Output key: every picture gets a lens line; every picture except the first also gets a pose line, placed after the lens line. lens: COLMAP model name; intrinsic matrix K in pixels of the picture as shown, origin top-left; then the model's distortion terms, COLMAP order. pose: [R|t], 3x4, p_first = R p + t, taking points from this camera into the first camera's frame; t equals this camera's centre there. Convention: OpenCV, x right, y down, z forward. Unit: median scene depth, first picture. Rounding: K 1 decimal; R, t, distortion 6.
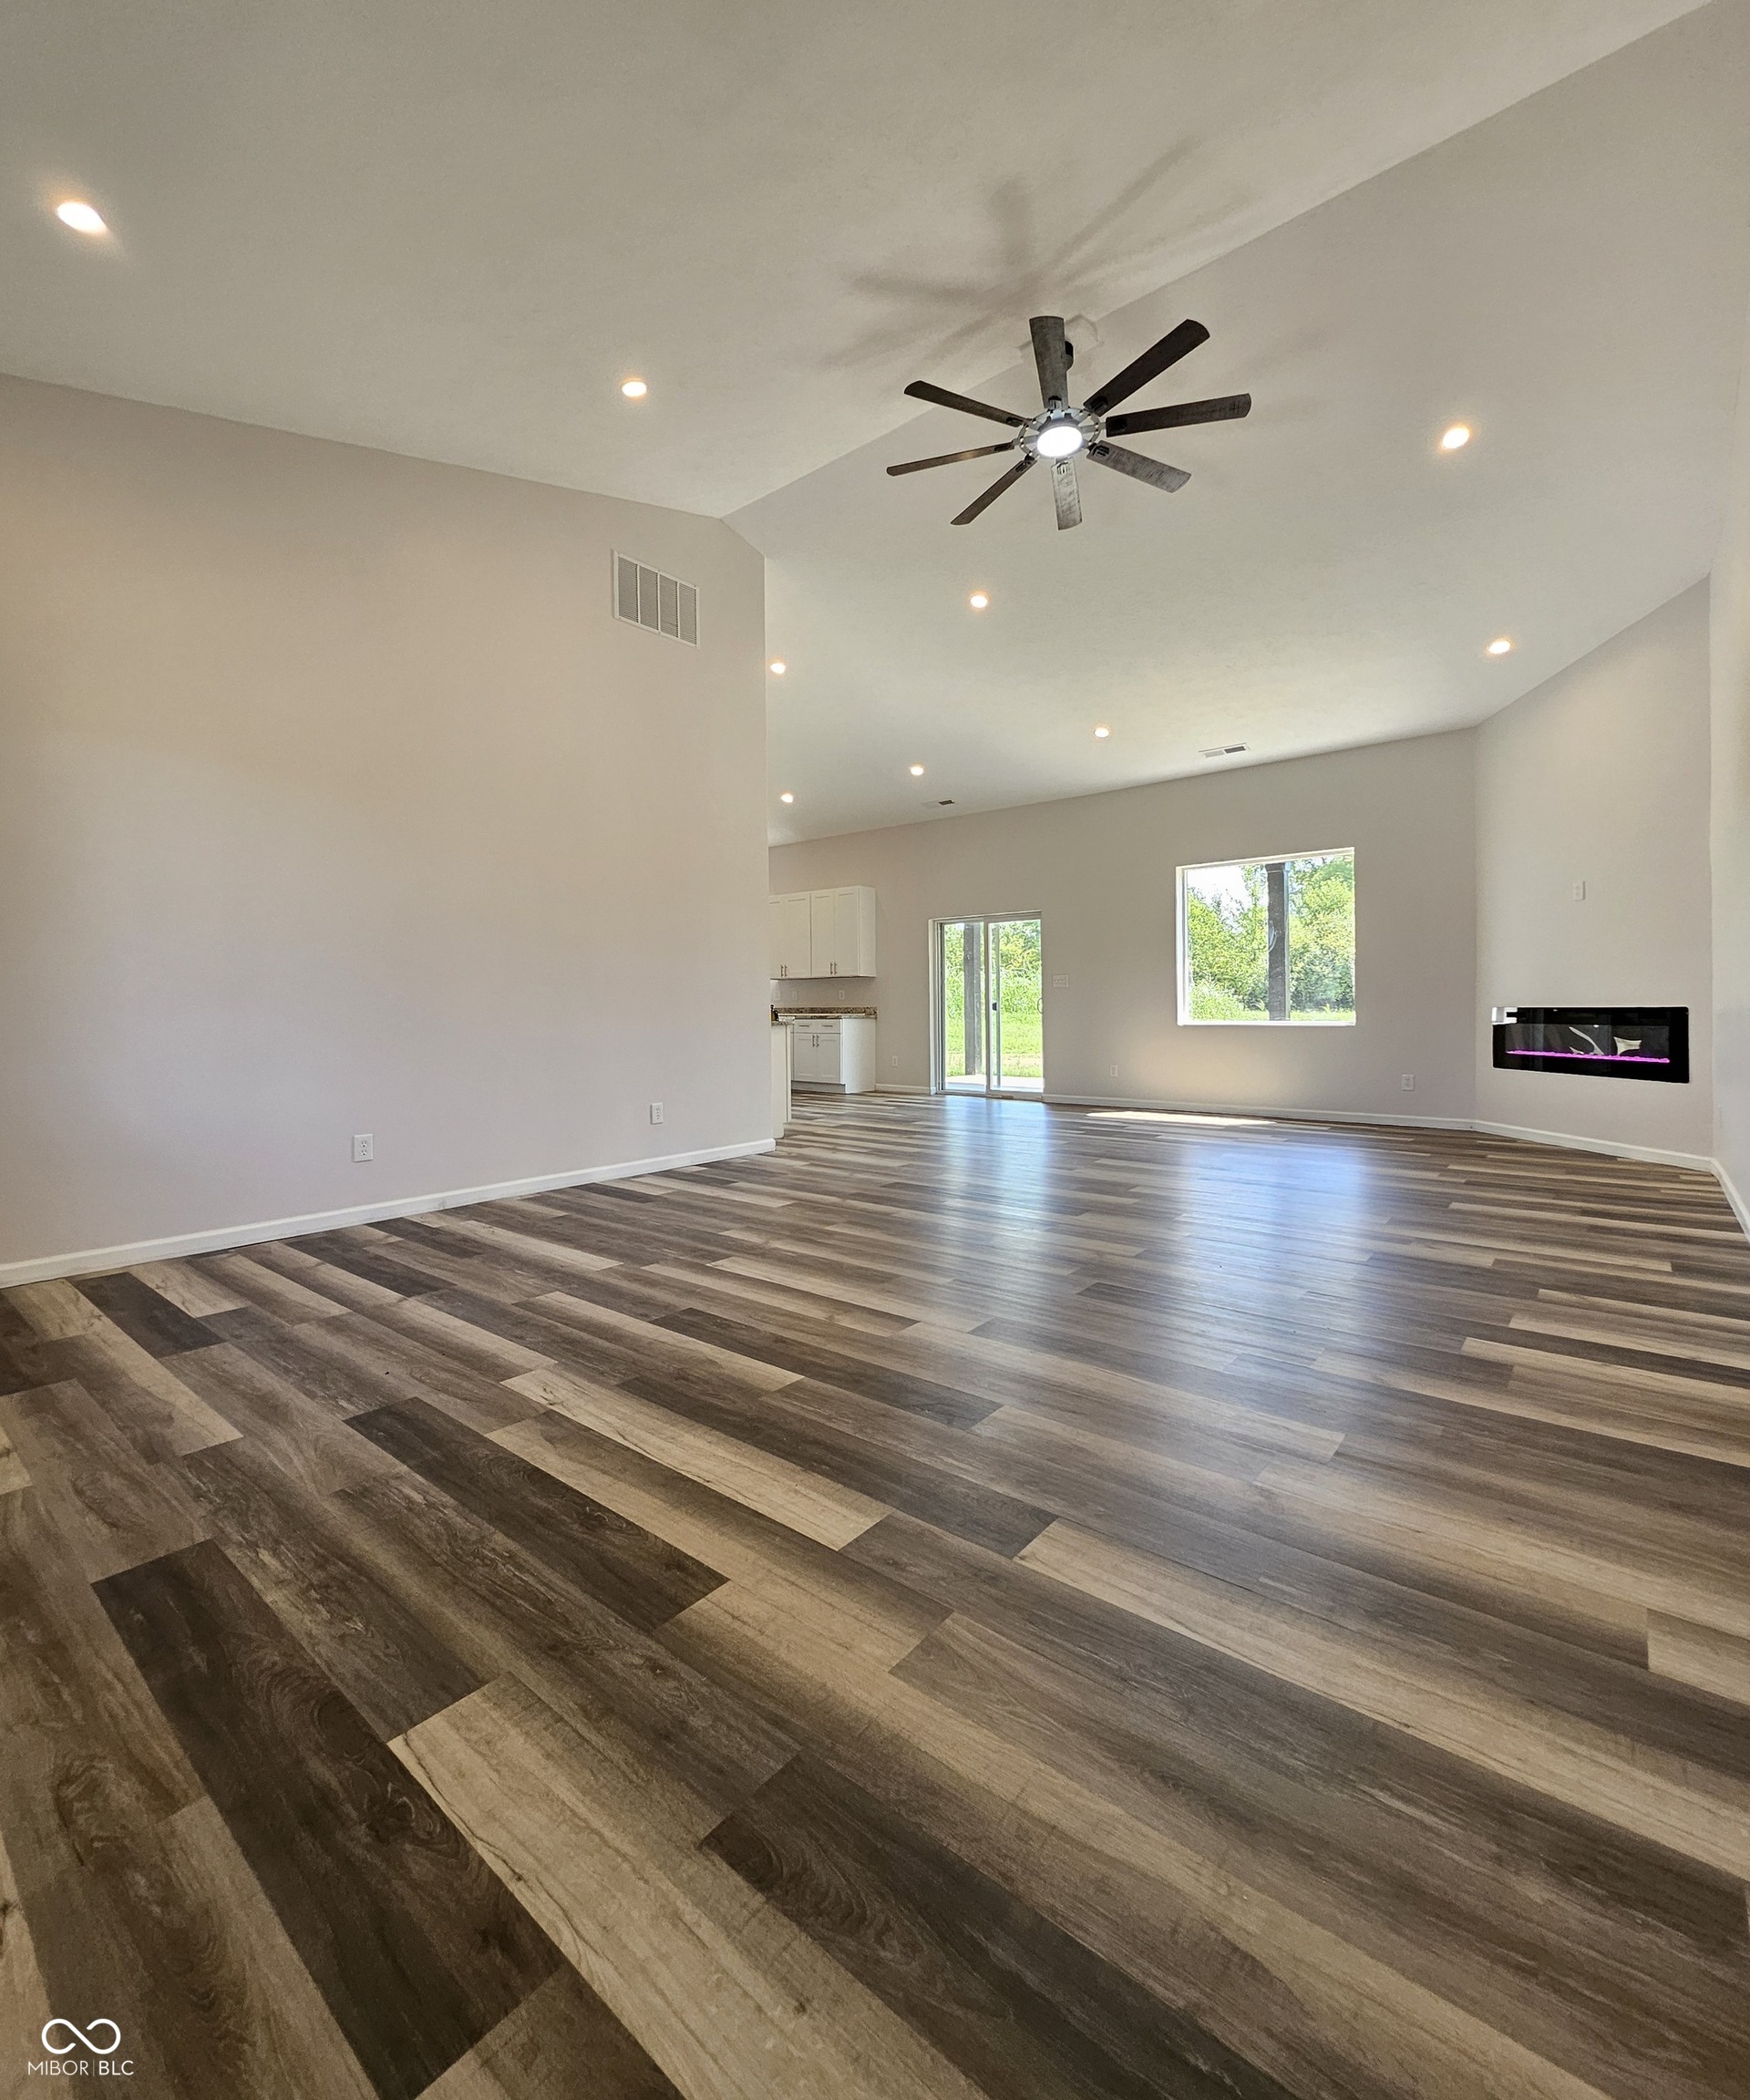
lens RADIAL K [[916.0, 0, 861.7], [0, 916.0, 1012.6], [0, 0, 1]] dist [0.005720, -0.002294]
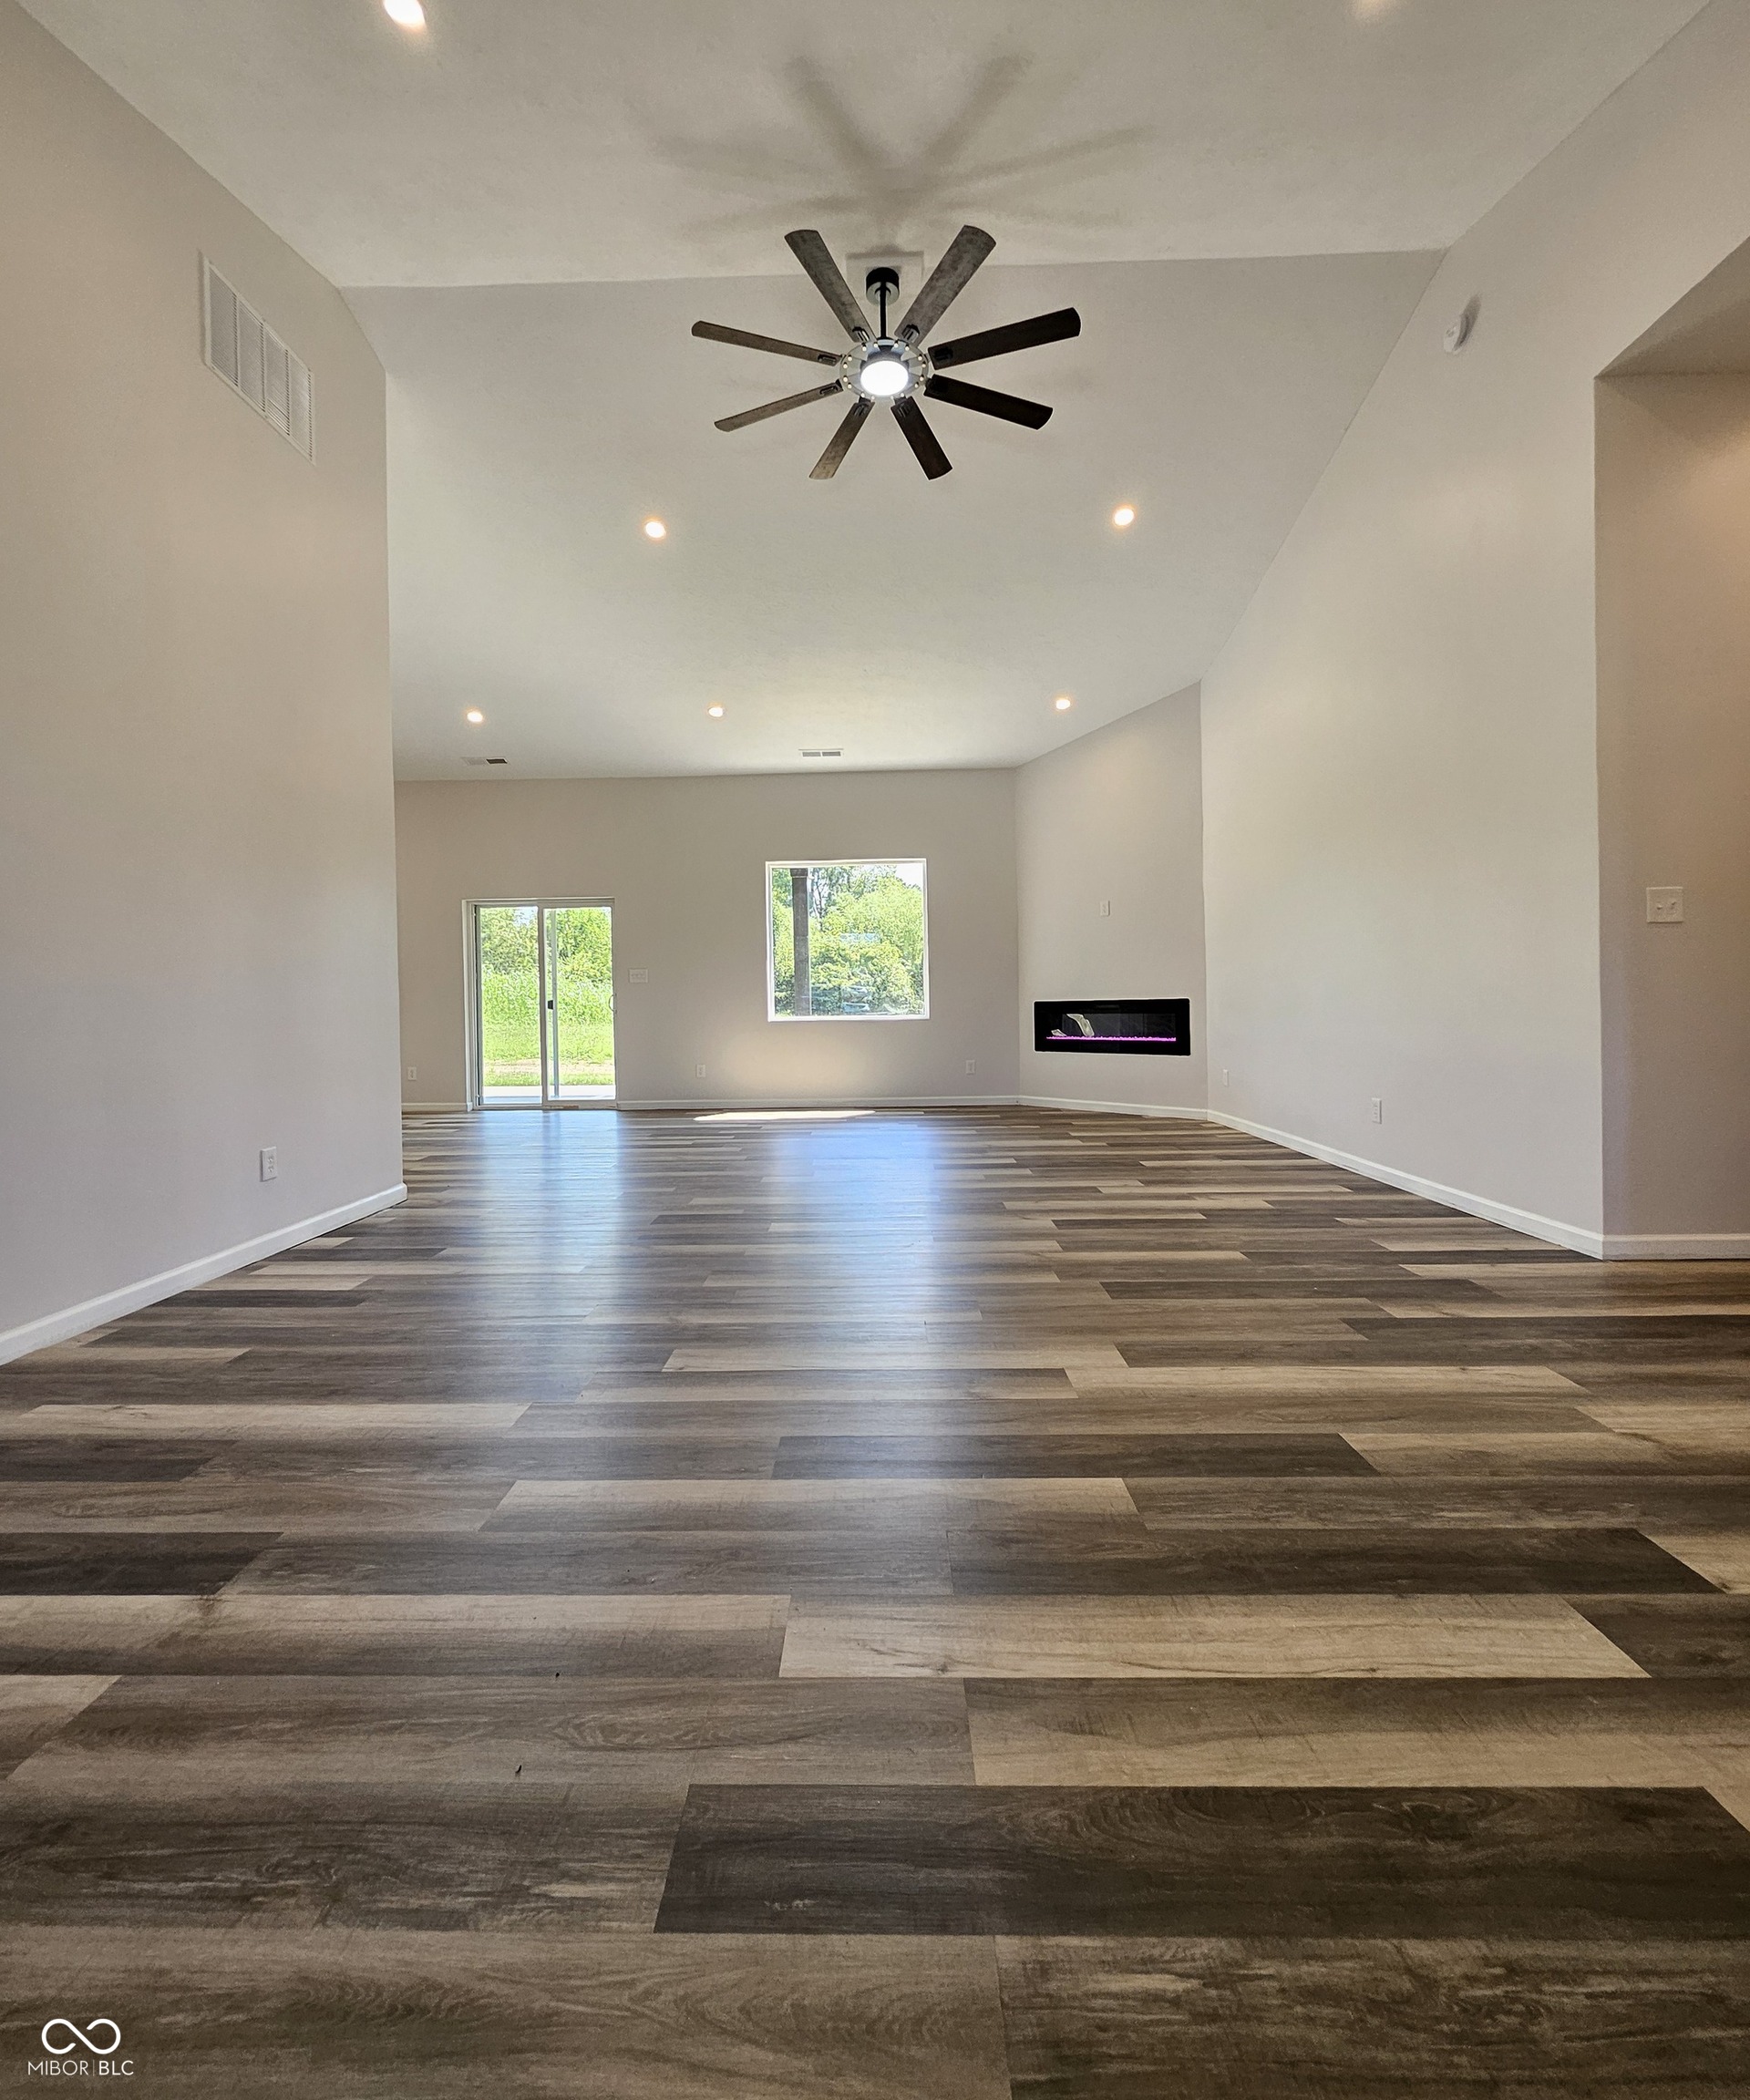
lens RADIAL K [[915.6, 0, 872.4], [0, 915.6, 1009.9], [0, 0, 1]] dist [-0.003183, -0.000147]
pose [[0.782094, -0.006950, 0.623121, -0.552412], [0.011564, 0.999927, -0.003361, 0.017684], [-0.623053, 0.009835, 0.782118, 0.448609]]
